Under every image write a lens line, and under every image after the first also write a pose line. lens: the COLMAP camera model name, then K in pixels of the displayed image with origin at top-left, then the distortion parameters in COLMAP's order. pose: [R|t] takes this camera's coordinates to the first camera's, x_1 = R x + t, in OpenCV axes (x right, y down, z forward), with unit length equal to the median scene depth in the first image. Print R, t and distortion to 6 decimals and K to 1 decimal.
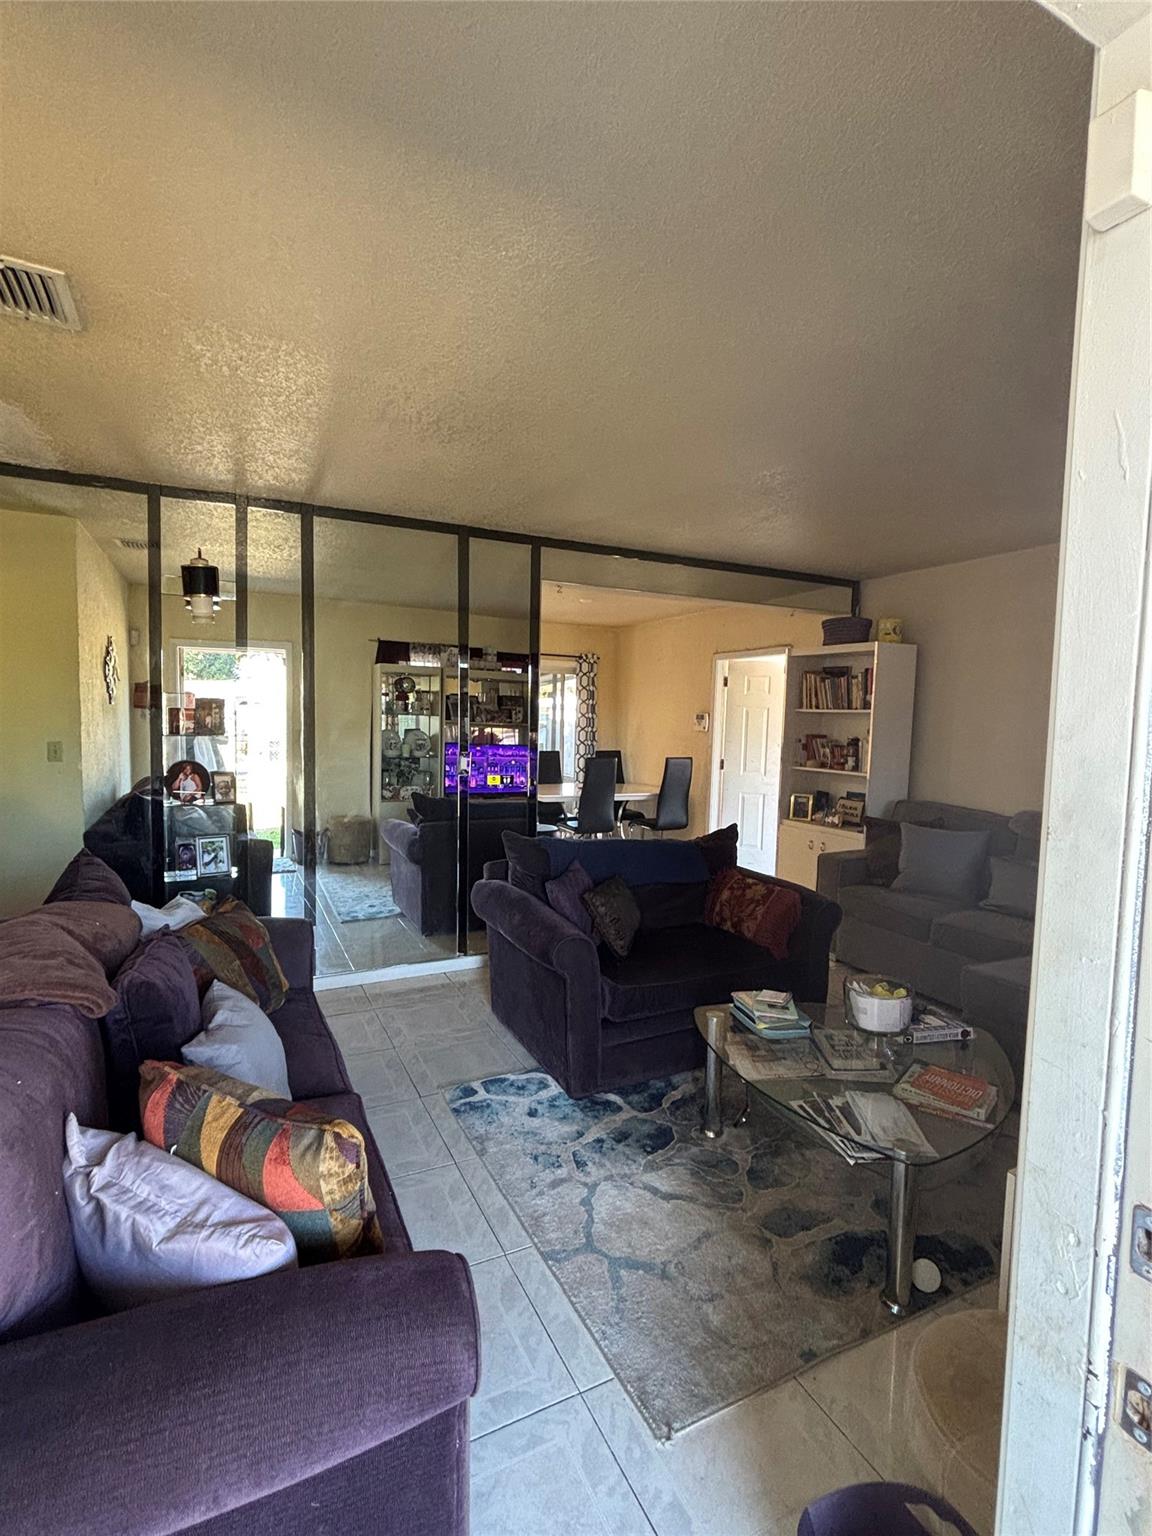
lens RADIAL K [[728.4, 0, 573.7], [0, 728.4, 766.0], [0, 0, 1]] dist [0.015131, -0.006731]
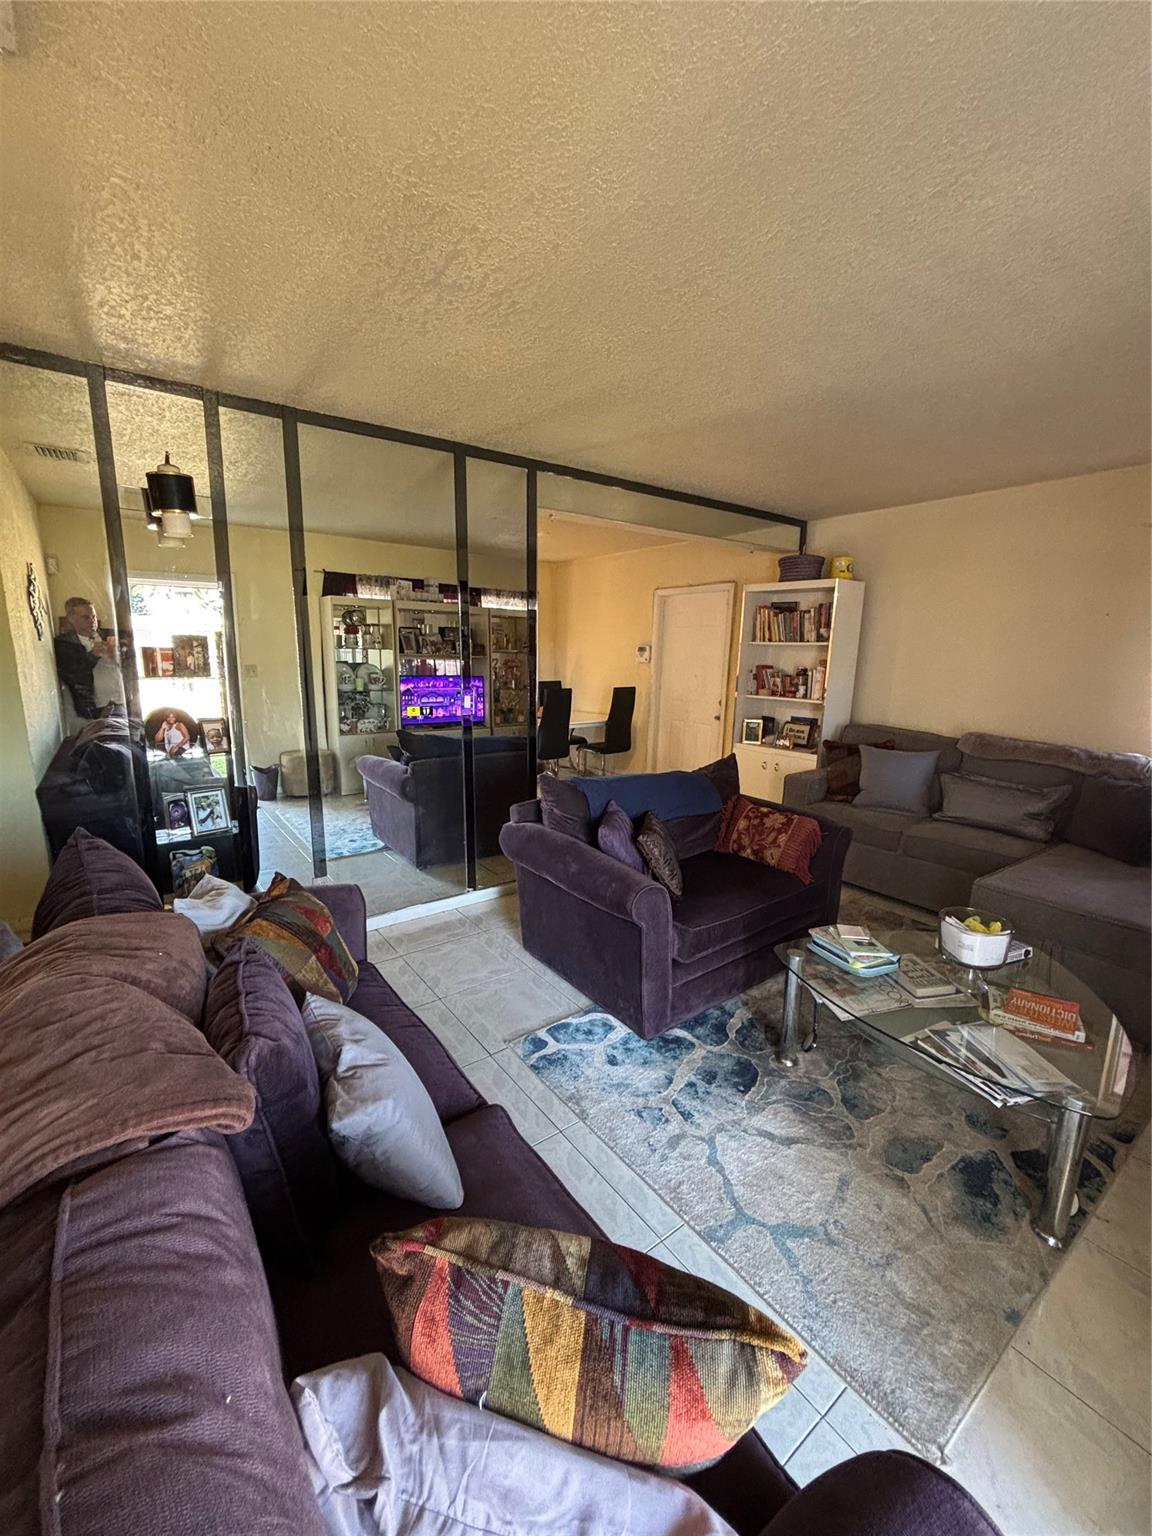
lens RADIAL K [[618.7, 0, 576.0], [0, 618.7, 768.0], [0, 0, 1]] dist [0.003768, 0.000133]
pose [[0.984776, -0.040328, 0.169085, -0.140680], [0.018628, 0.991598, 0.128012, -0.017313], [-0.172827, -0.122914, 0.977253, 0.142629]]
